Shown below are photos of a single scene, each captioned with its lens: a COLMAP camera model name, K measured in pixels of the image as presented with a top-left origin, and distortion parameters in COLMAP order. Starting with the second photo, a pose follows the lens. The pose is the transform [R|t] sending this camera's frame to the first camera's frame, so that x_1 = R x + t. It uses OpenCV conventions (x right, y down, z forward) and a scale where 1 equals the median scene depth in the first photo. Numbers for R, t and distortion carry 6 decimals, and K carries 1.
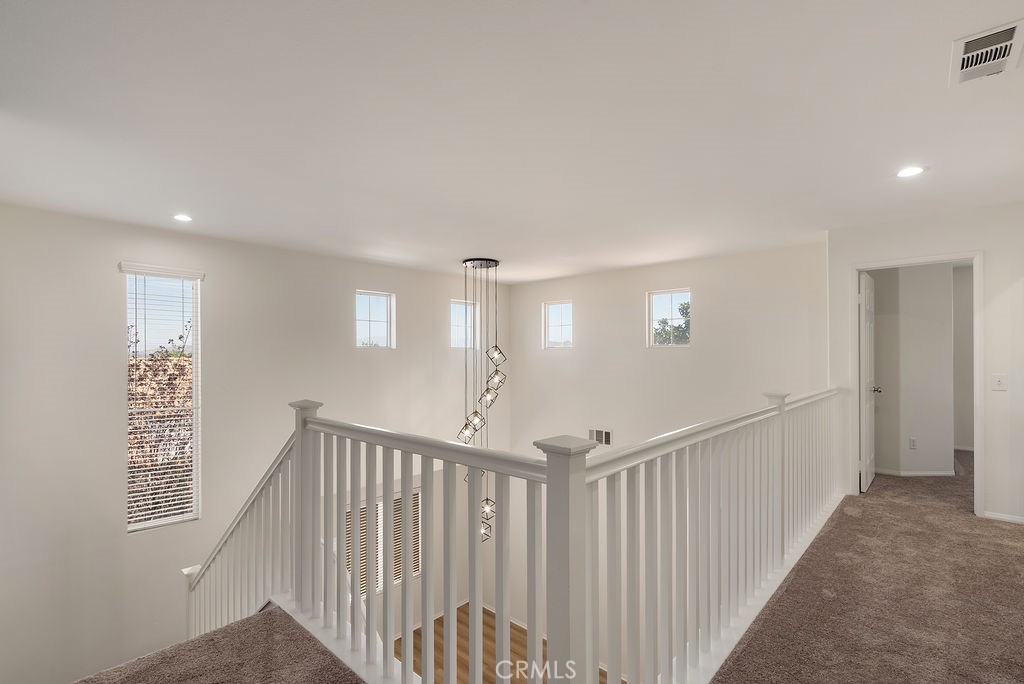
lens RADIAL K [[470.6, 0, 514.1], [0, 470.6, 352.5], [0, 0, 1]] dist [-0.000296, 0.000204]
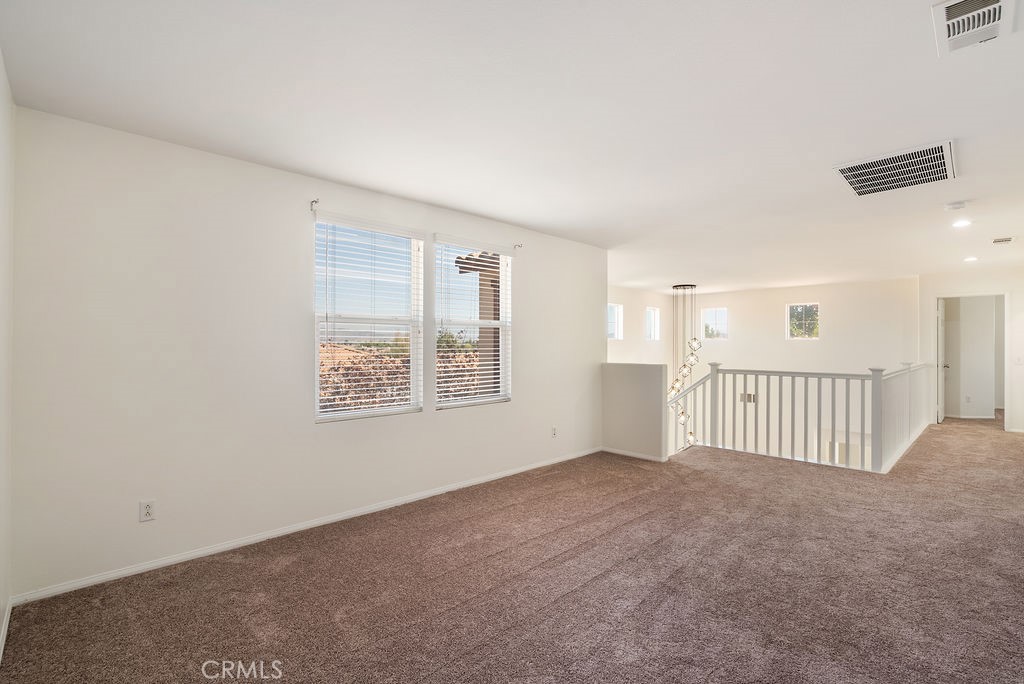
lens RADIAL K [[470.6, 0, 510.0], [0, 470.6, 337.1], [0, 0, 1]] dist [-0.000296, 0.000204]
pose [[0.998346, 0.006440, -0.057134, -0.758624], [-0.006703, 0.999968, -0.004417, -0.006867], [0.057104, 0.004793, 0.998357, -0.845573]]
